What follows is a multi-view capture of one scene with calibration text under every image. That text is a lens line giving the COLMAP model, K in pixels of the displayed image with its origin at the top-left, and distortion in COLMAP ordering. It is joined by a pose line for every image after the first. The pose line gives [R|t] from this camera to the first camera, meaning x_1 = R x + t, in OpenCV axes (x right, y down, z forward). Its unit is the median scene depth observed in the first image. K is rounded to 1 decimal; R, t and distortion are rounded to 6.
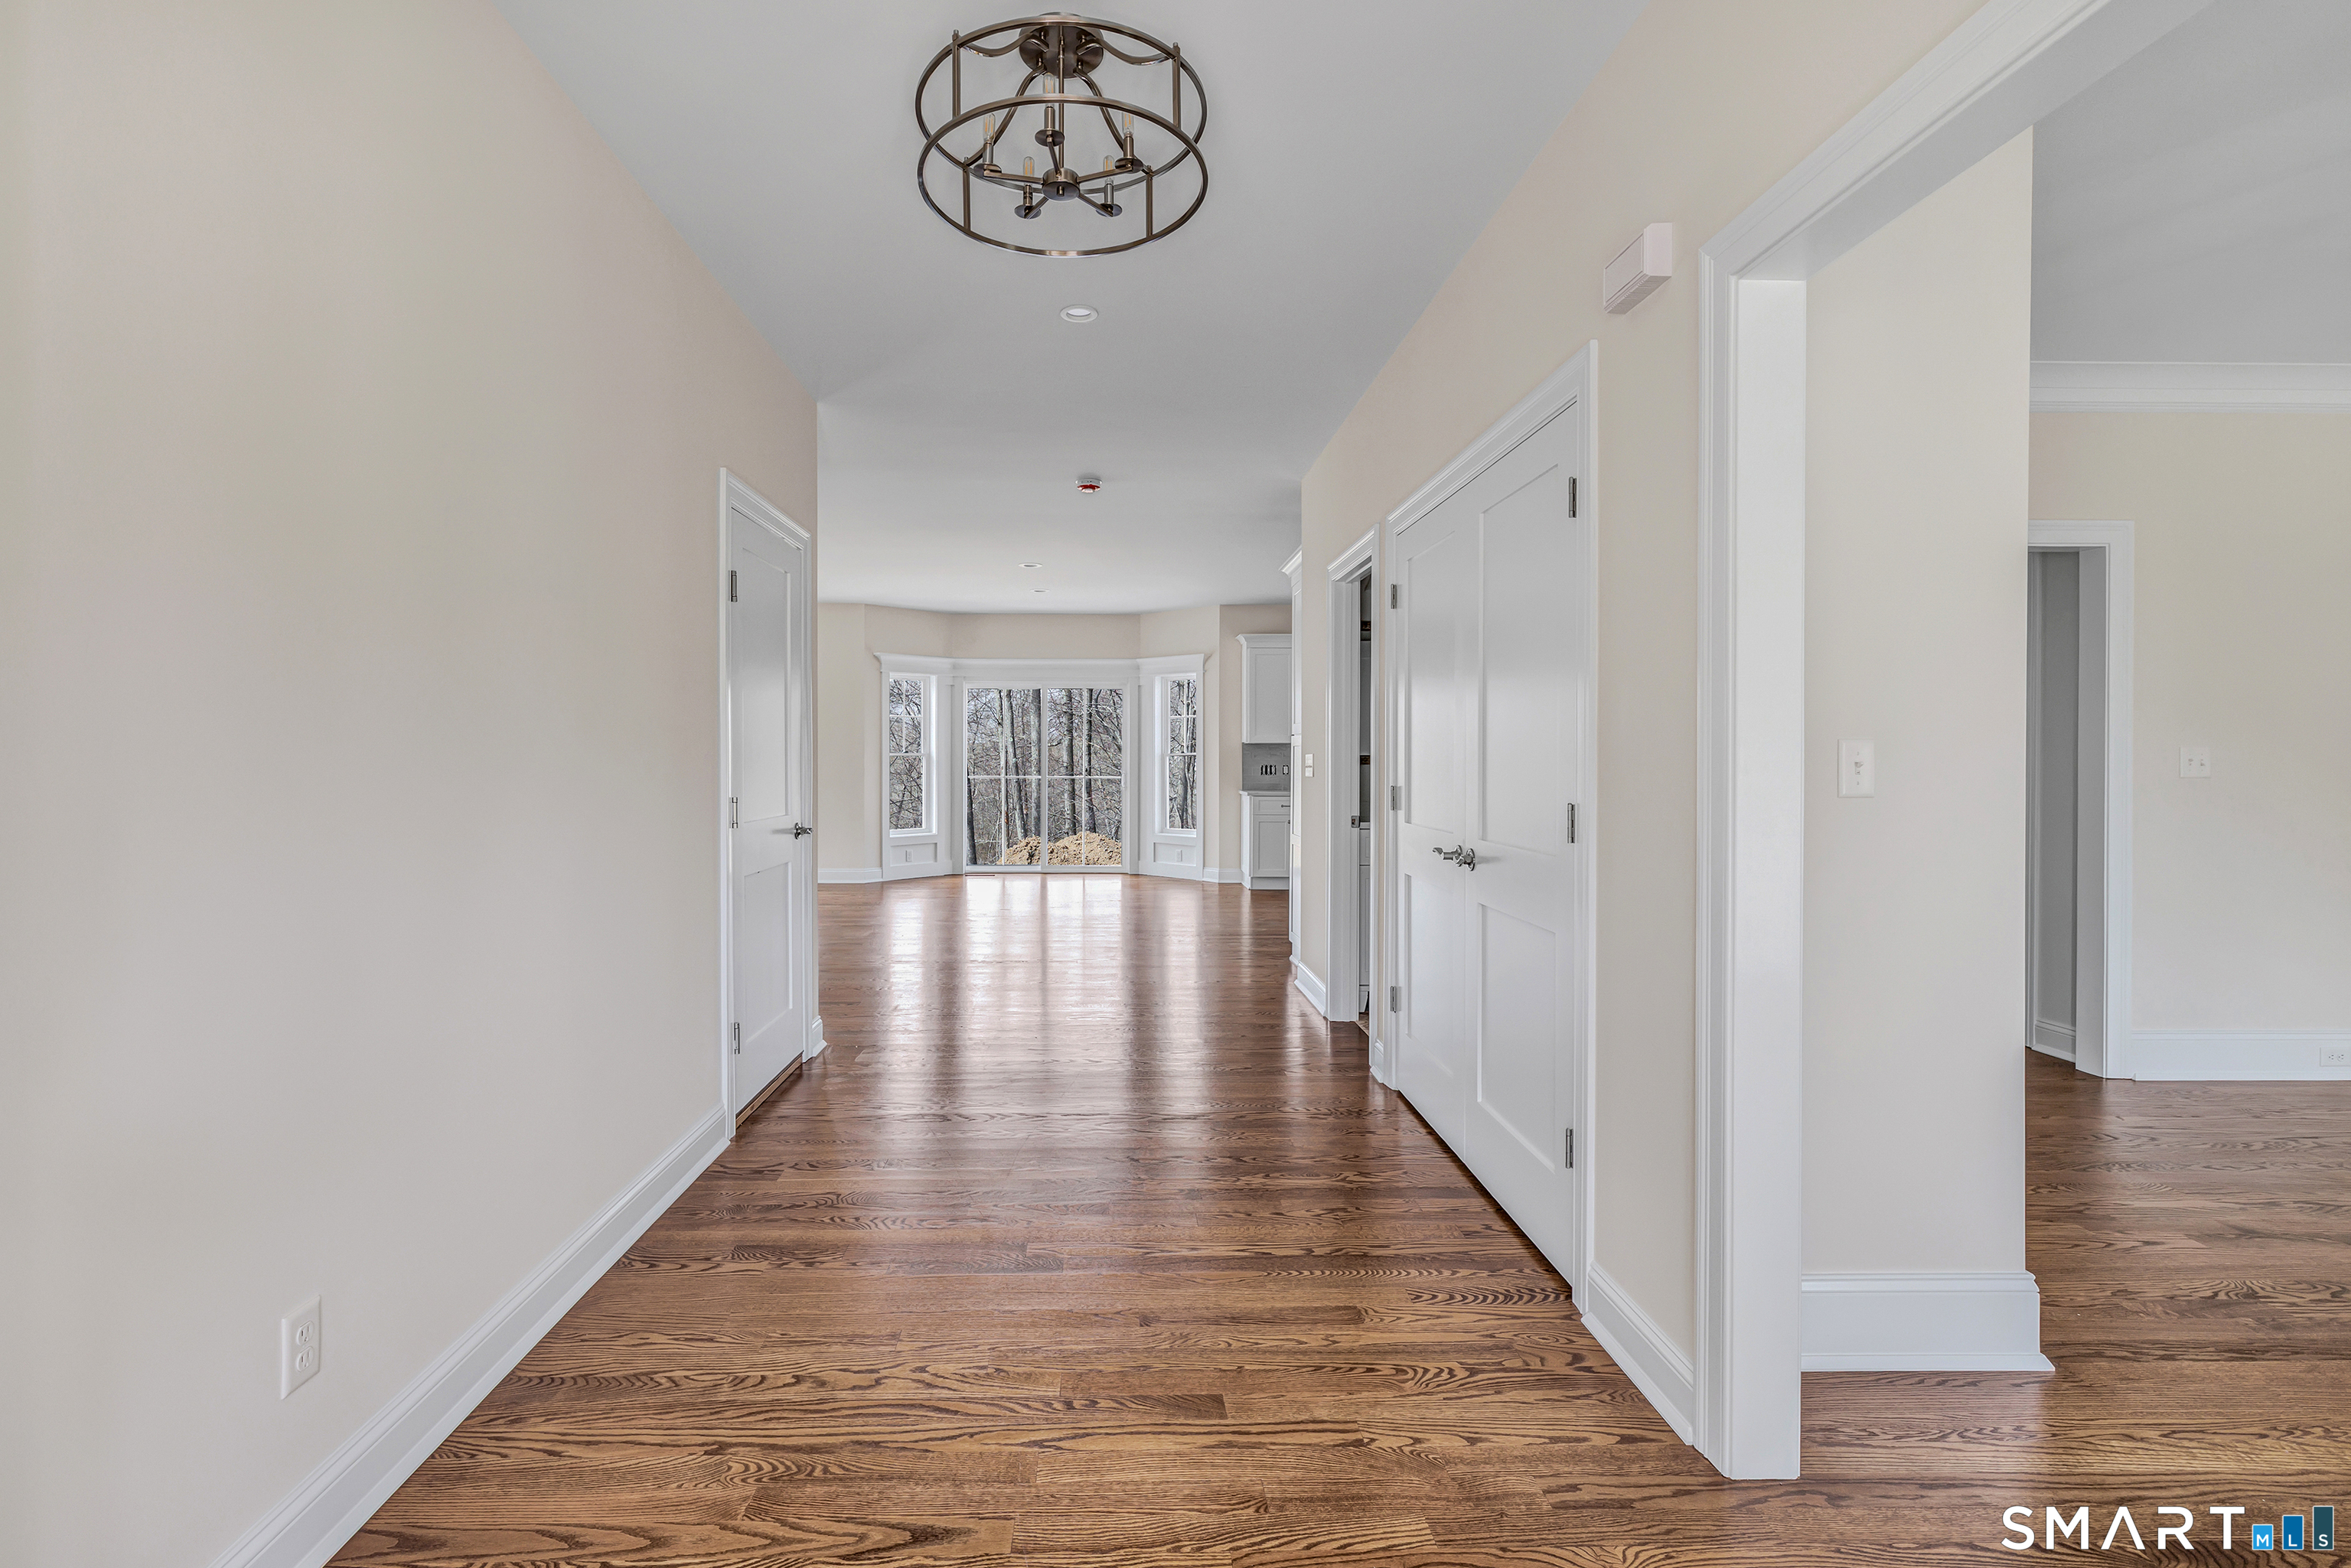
lens RADIAL K [[1088.8, 0, 1119.4], [0, 1088.8, 766.2], [0, 0, 1]] dist [0.002878, 0.000751]
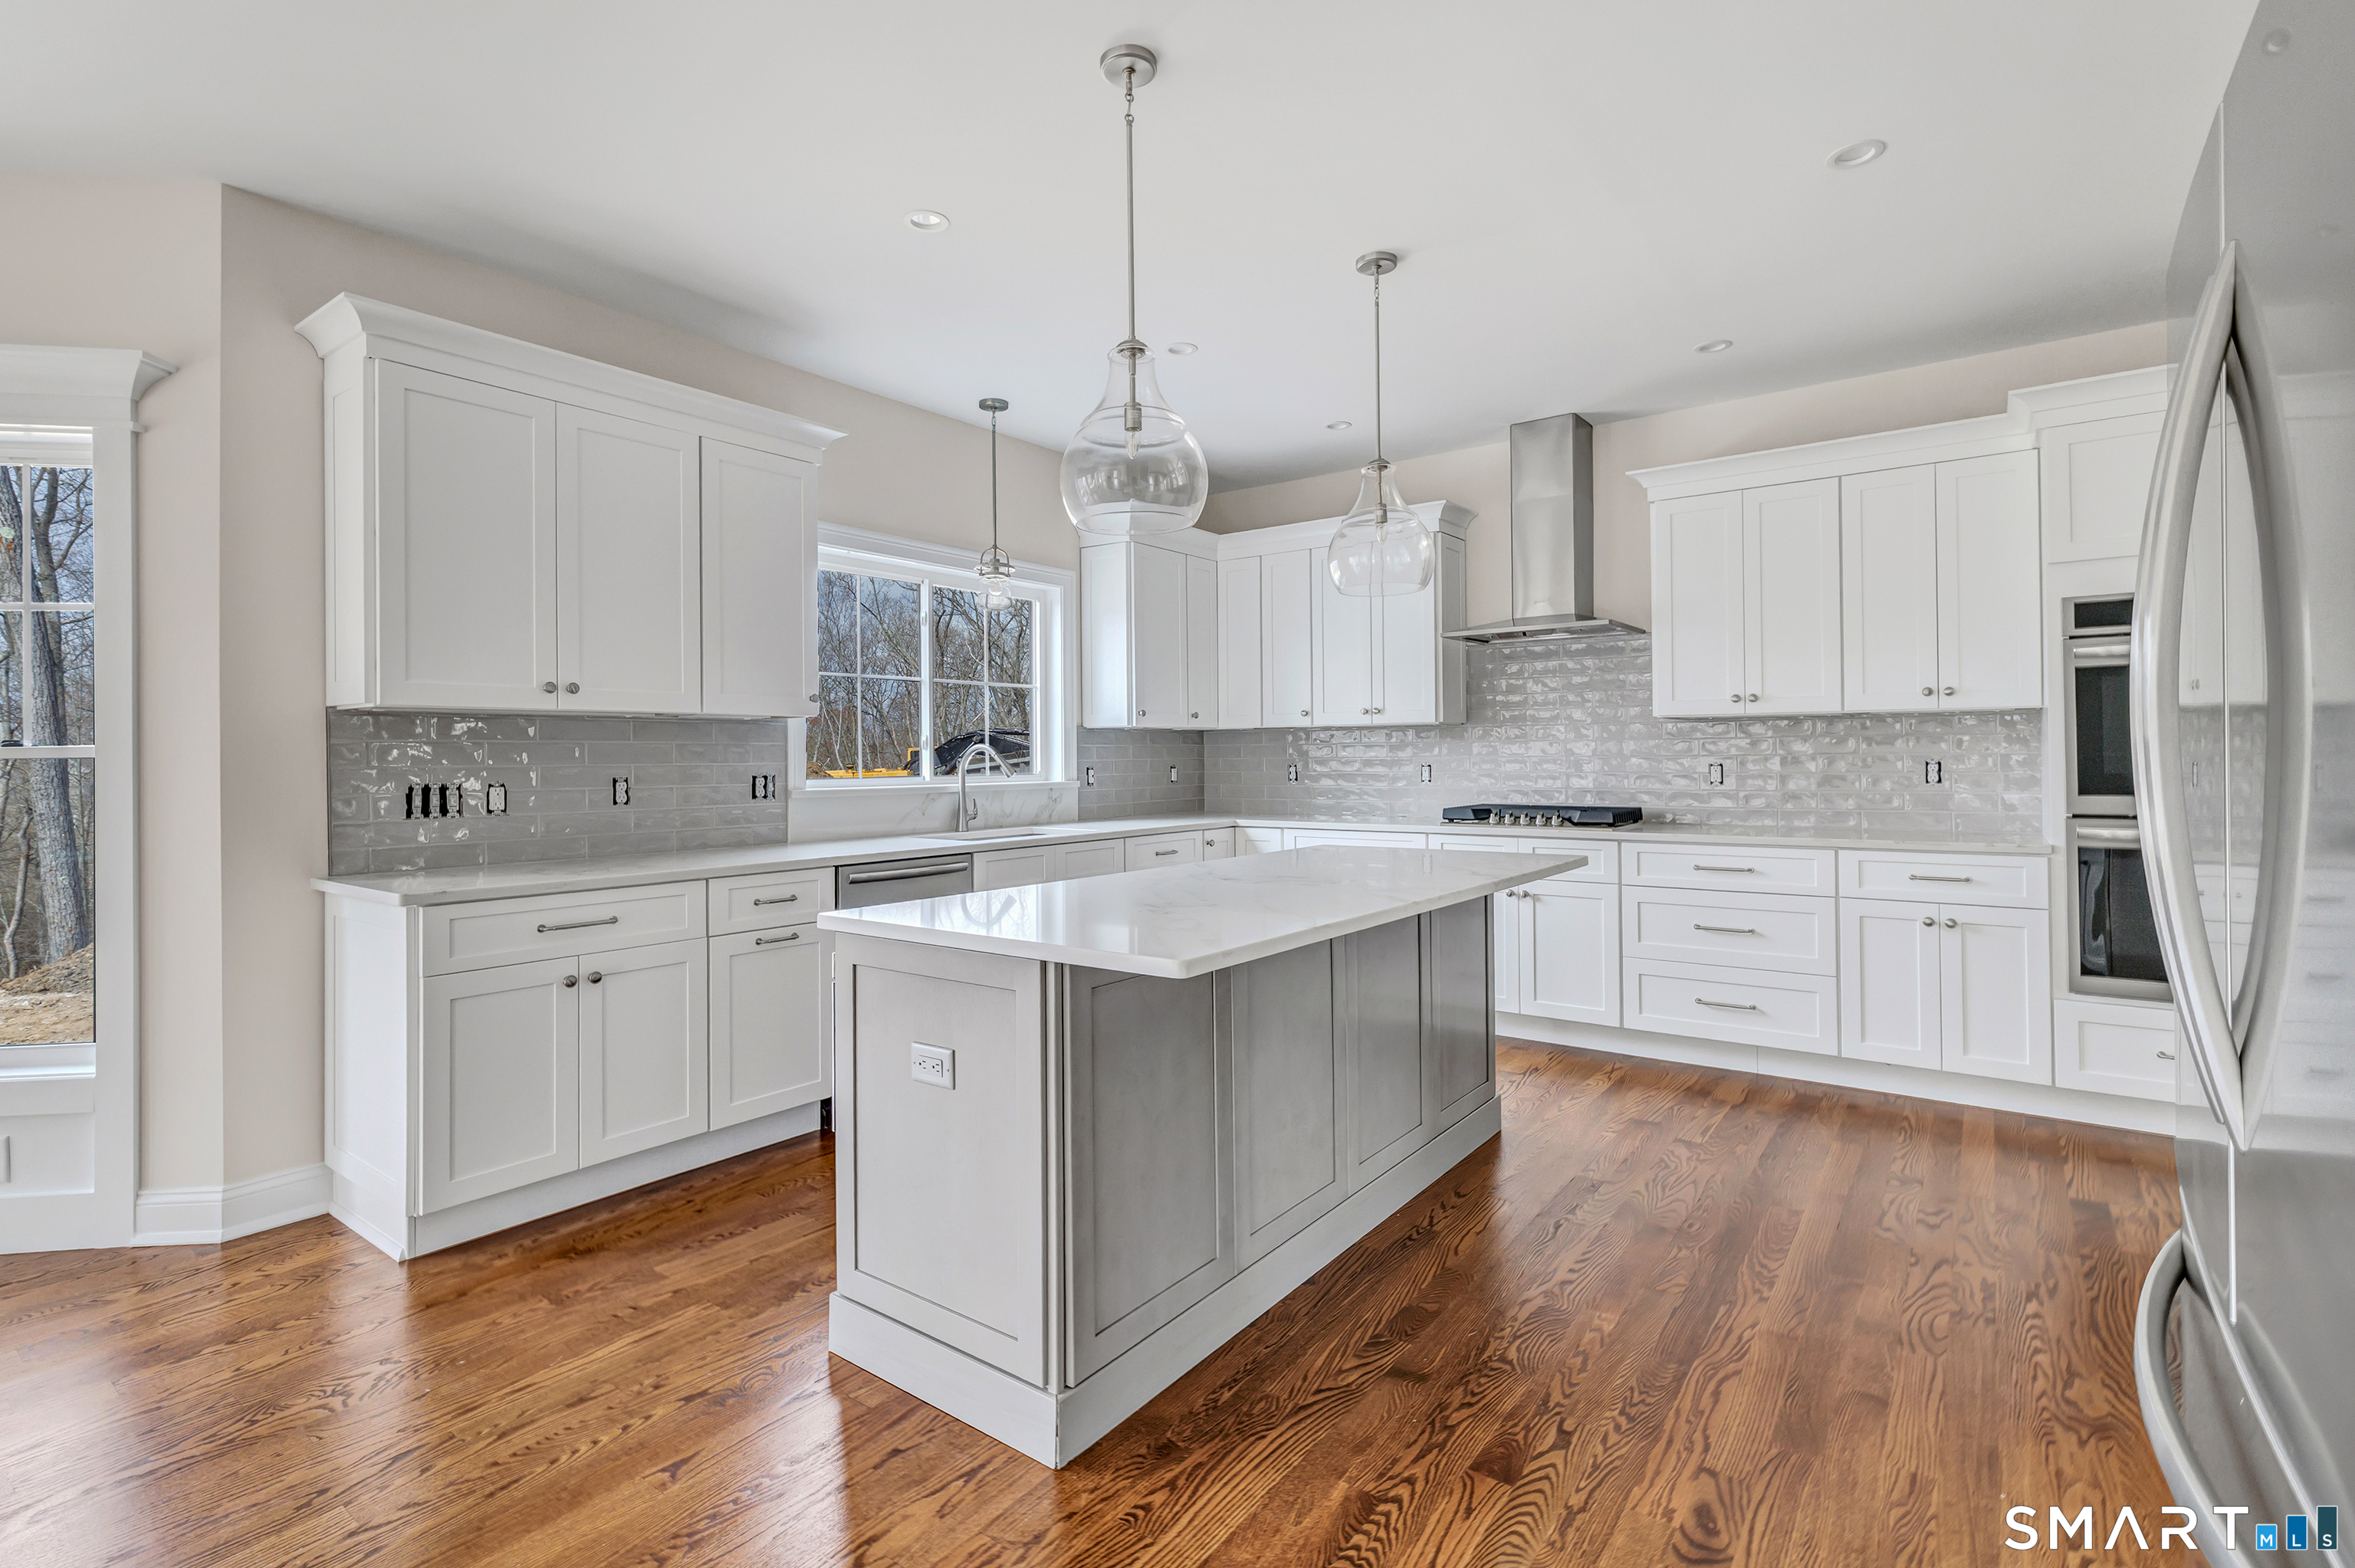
lens RADIAL K [[1127.9, 0, 1185.9], [0, 1127.9, 746.6], [0, 0, 1]] dist [-0.000778, -0.000057]
pose [[0.609994, 0.001574, 0.792405, 0.071885], [0.016827, 0.999747, -0.014939, -0.011711], [-0.792227, 0.022447, 0.609813, 2.309429]]
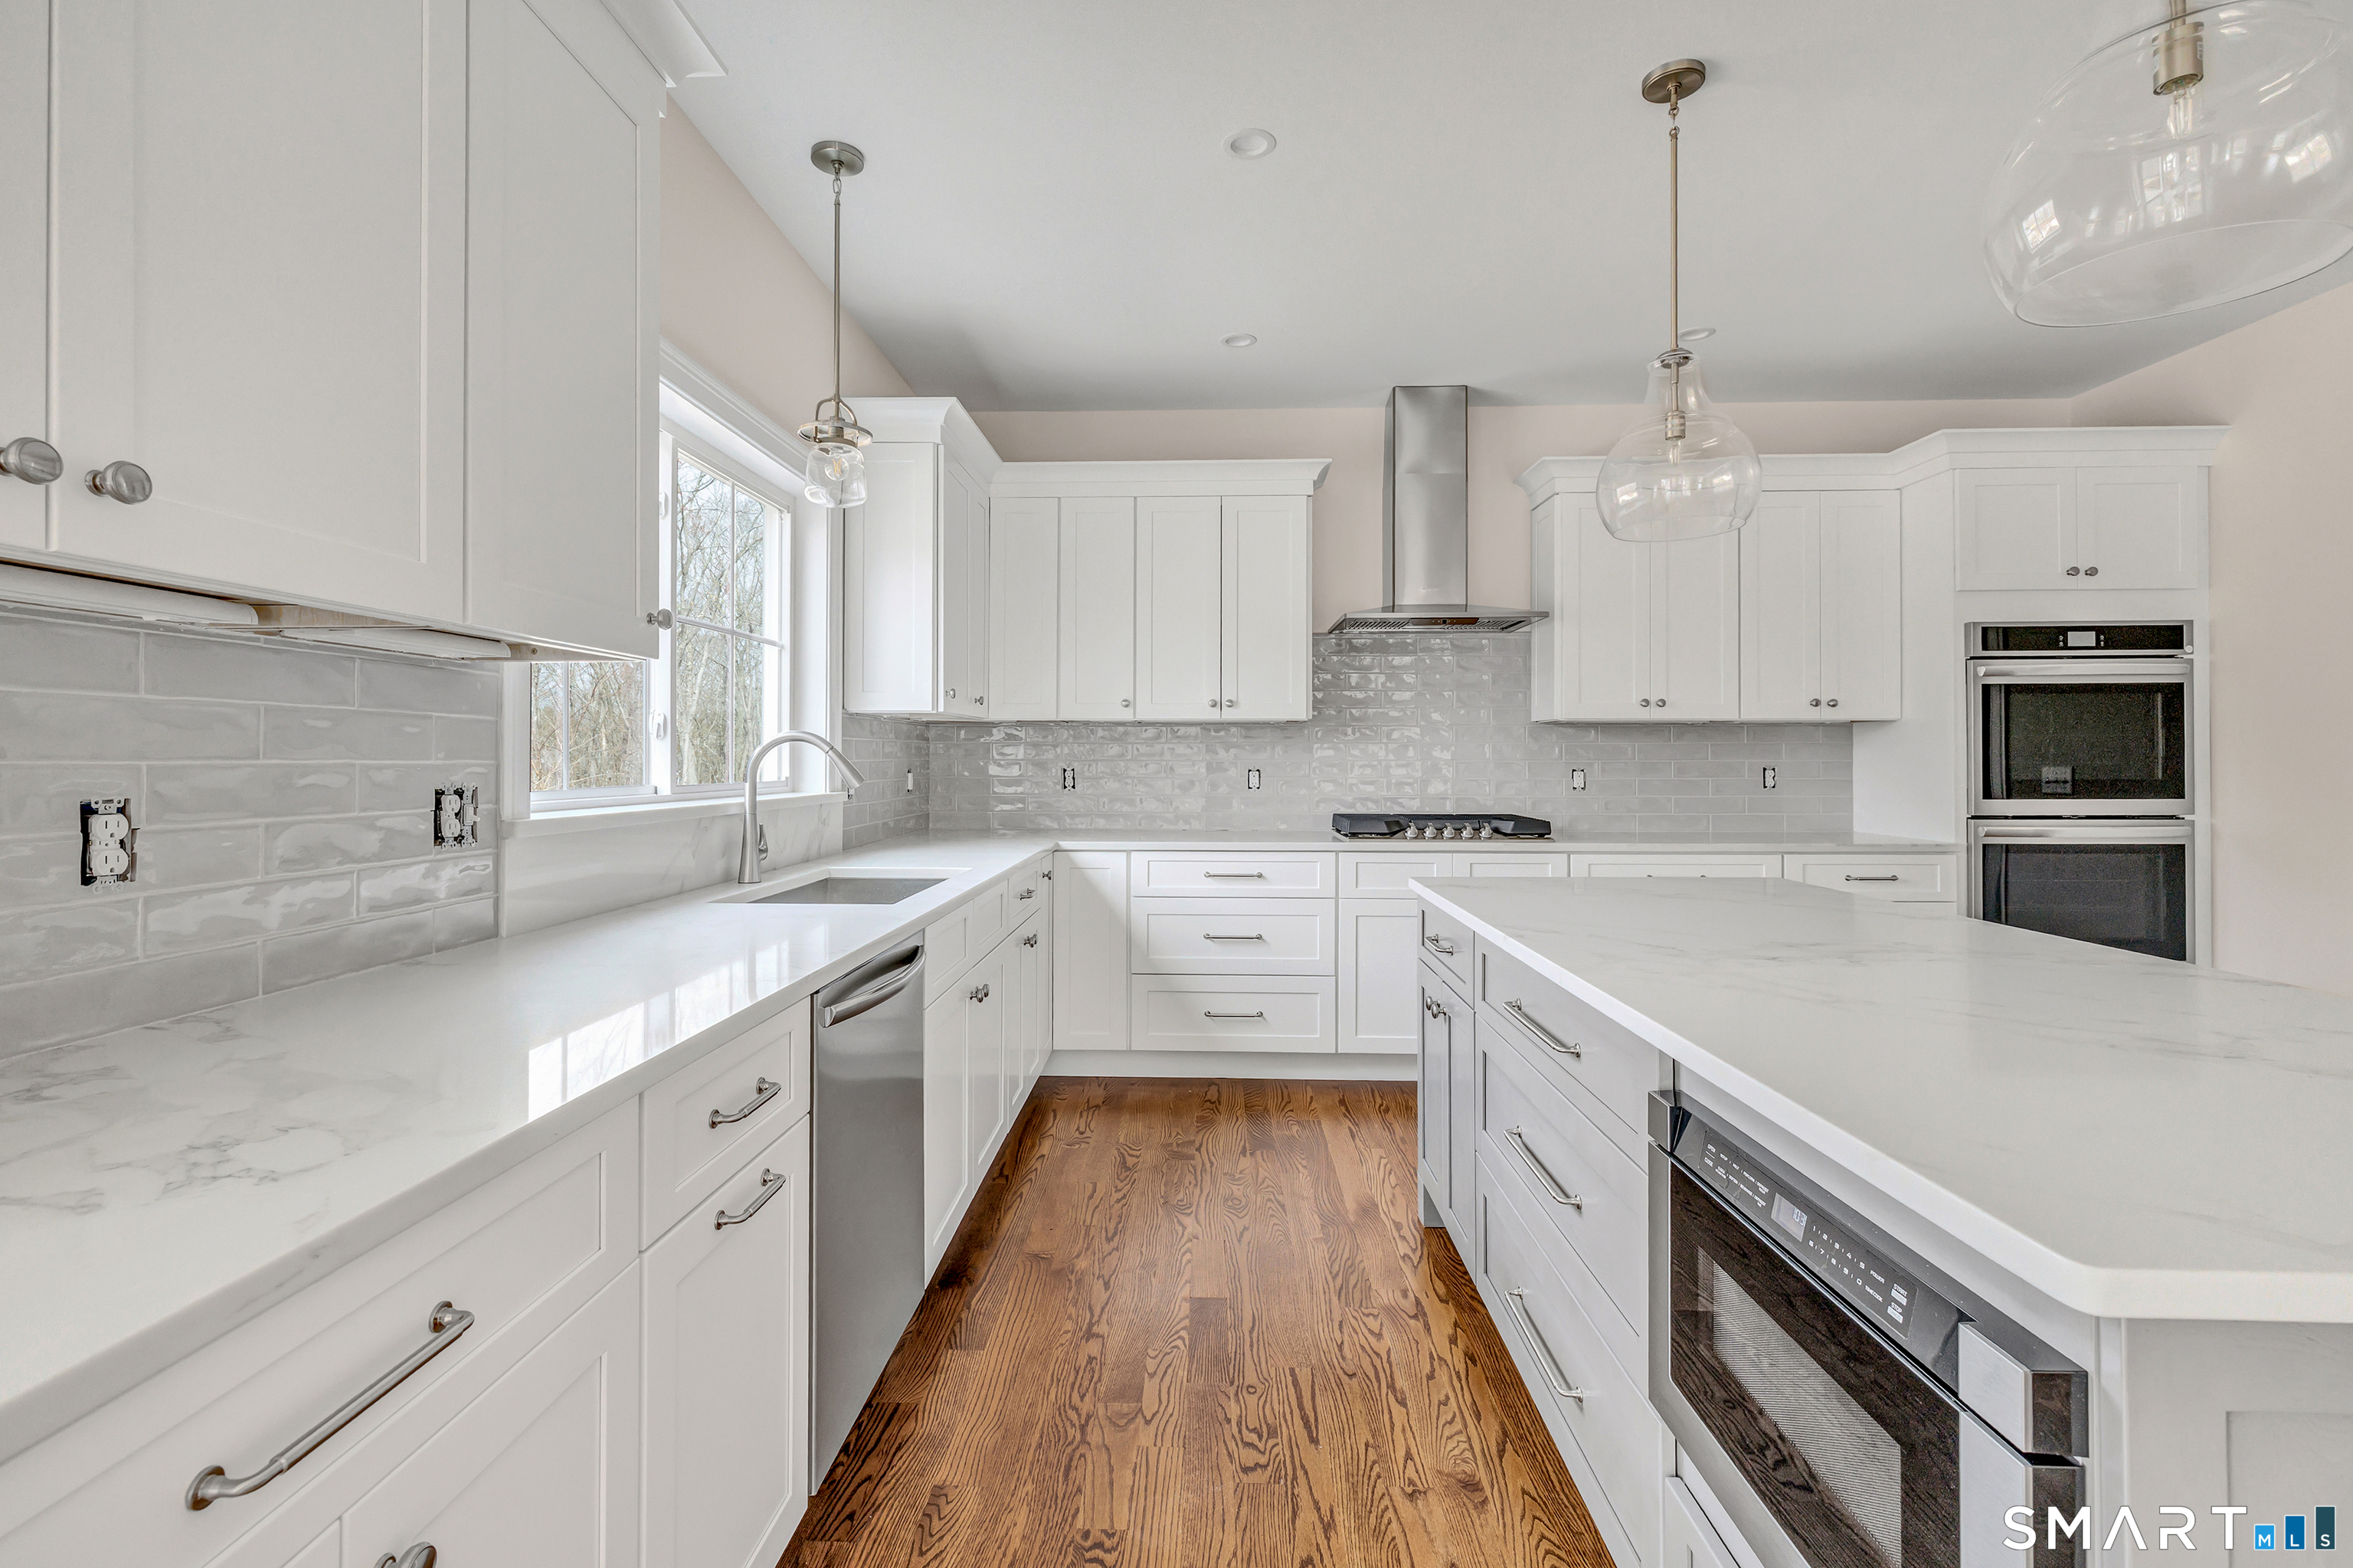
lens RADIAL K [[1041.0, 0, 1174.7], [0, 1041.0, 749.7], [0, 0, 1]] dist [0.000323, 0.000377]
pose [[0.049468, 0.007913, 0.998744, 0.313613], [0.009088, 0.999924, -0.008372, -0.018720], [-0.998734, 0.009491, 0.049392, 3.149424]]
